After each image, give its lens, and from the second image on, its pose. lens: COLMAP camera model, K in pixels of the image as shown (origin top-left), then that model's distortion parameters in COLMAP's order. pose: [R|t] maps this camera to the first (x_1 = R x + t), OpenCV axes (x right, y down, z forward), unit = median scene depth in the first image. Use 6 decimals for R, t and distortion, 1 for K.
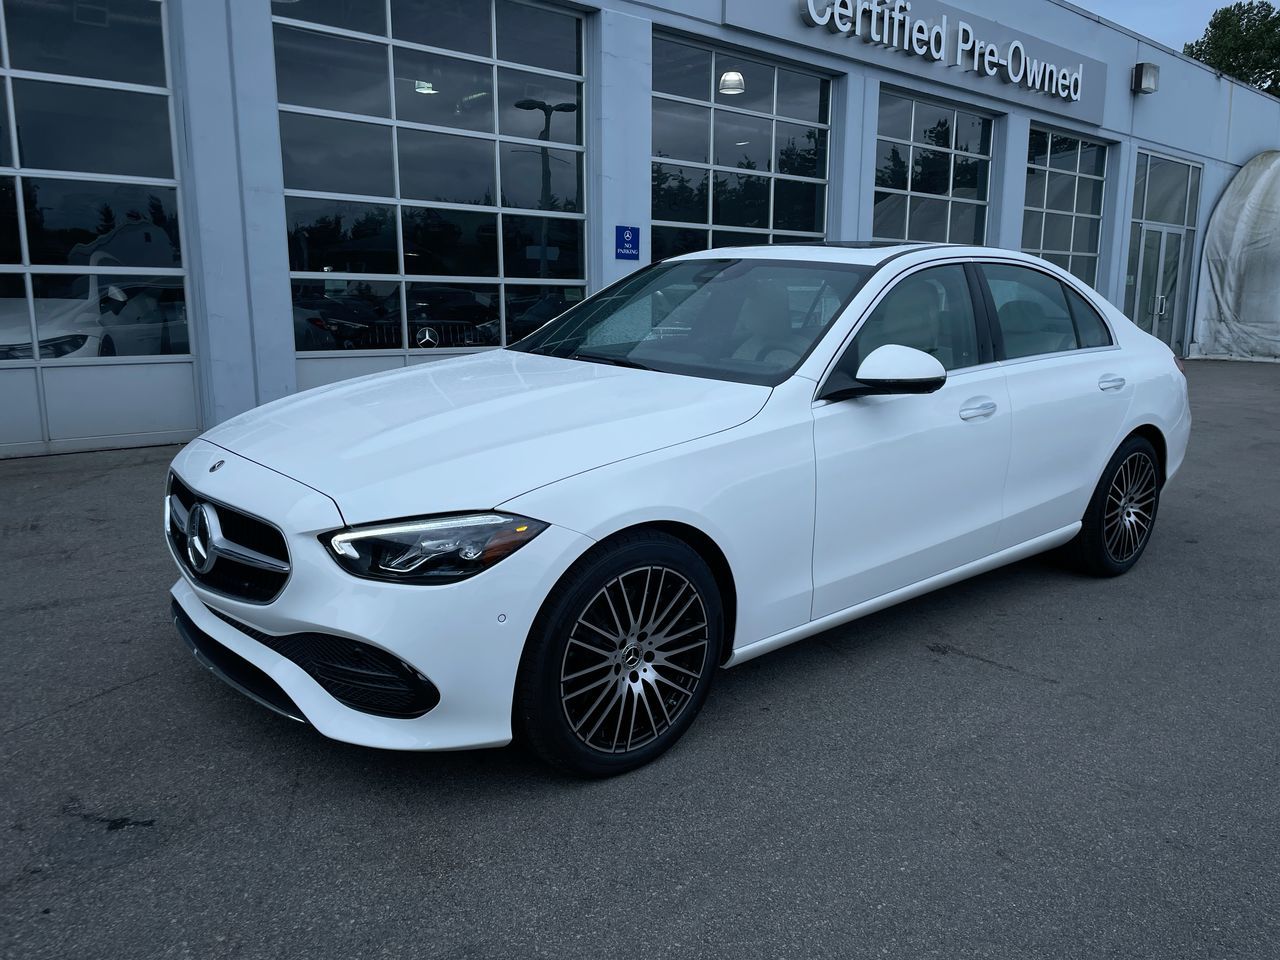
lens RADIAL K [[971.3, 0, 648.7], [0, 971.3, 486.5], [0, 0, 1]] dist [0.085690, -0.115068]
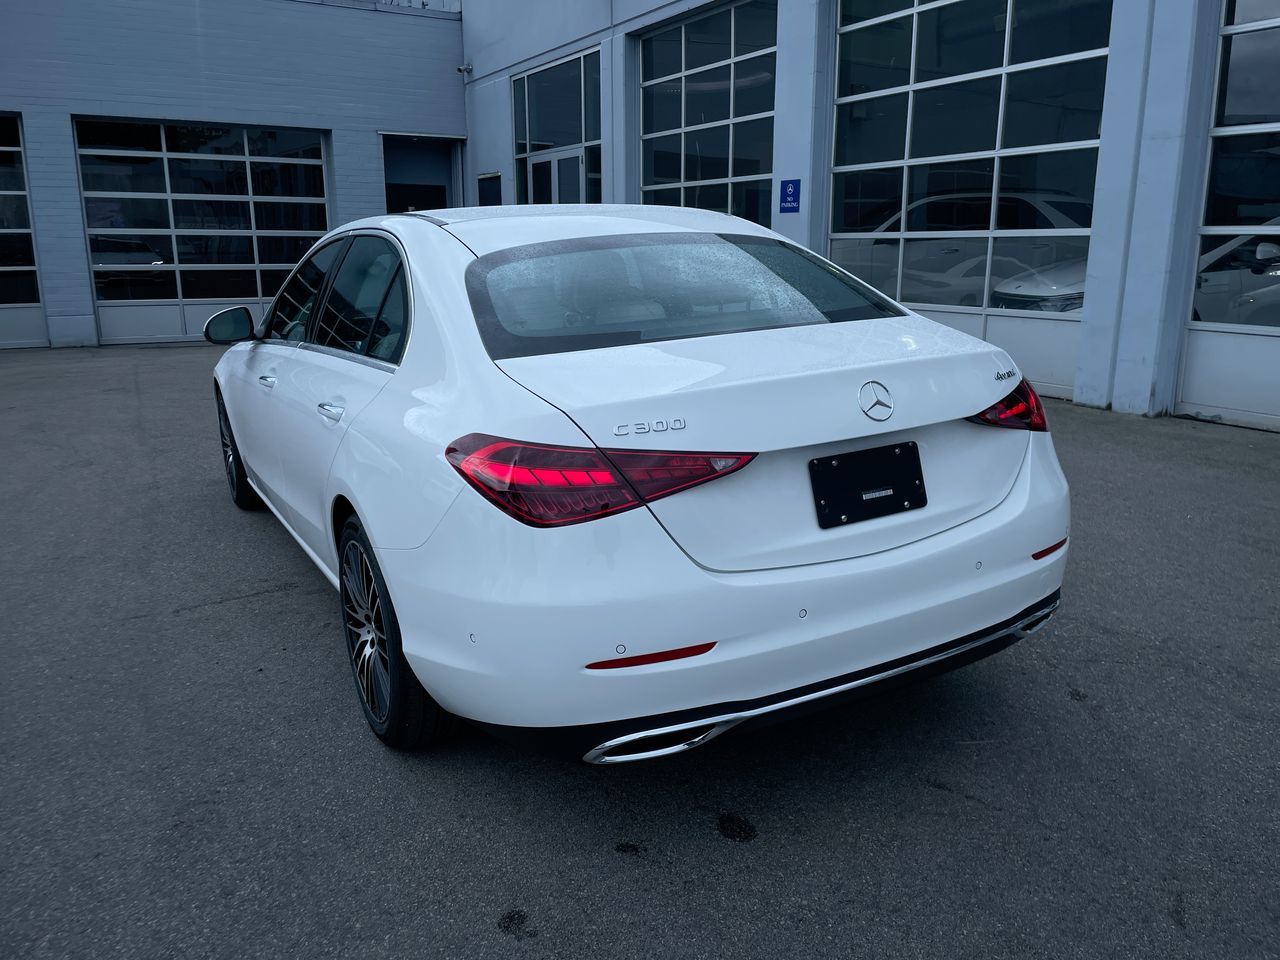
lens RADIAL K [[973.7, 0, 649.8], [0, 973.7, 467.5], [0, 0, 1]] dist [0.086337, -0.115543]
pose [[-0.200714, 0.215309, -0.955697, 1.002081], [-0.180492, 0.950721, 0.252095, -0.256641], [0.962879, 0.223094, -0.151962, 1.225767]]
